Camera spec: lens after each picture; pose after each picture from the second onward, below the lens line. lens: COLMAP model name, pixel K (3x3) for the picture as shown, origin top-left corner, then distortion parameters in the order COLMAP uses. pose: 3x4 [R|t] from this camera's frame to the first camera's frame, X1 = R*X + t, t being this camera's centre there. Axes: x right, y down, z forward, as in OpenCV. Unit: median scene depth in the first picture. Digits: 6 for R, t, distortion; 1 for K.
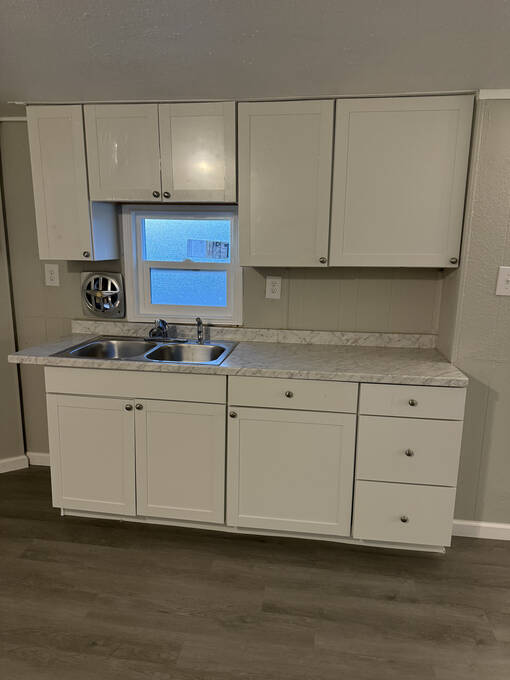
lens RADIAL K [[477.9, 0, 253.2], [0, 477.9, 339.1], [0, 0, 1]] dist [0.084410, -0.099312]
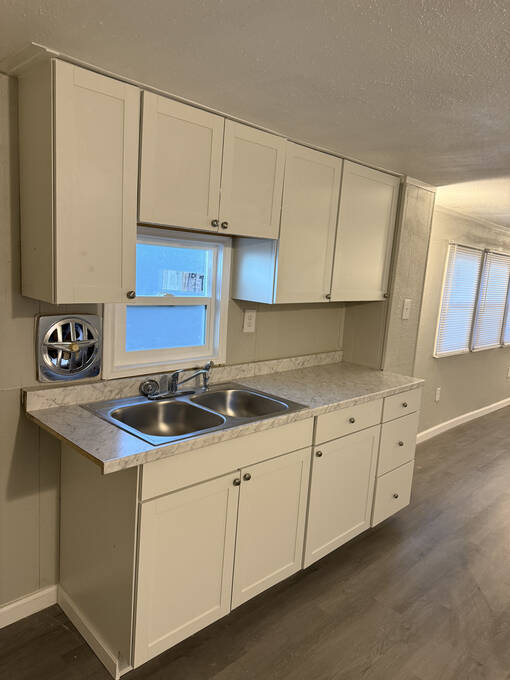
lens RADIAL K [[477.9, 0, 253.2], [0, 477.9, 339.1], [0, 0, 1]] dist [0.084410, -0.099312]
pose [[0.610787, -0.095690, 0.785992, -0.746156], [0.102387, 0.993881, 0.041435, -0.113449], [-0.785148, 0.055167, 0.616847, 0.396664]]
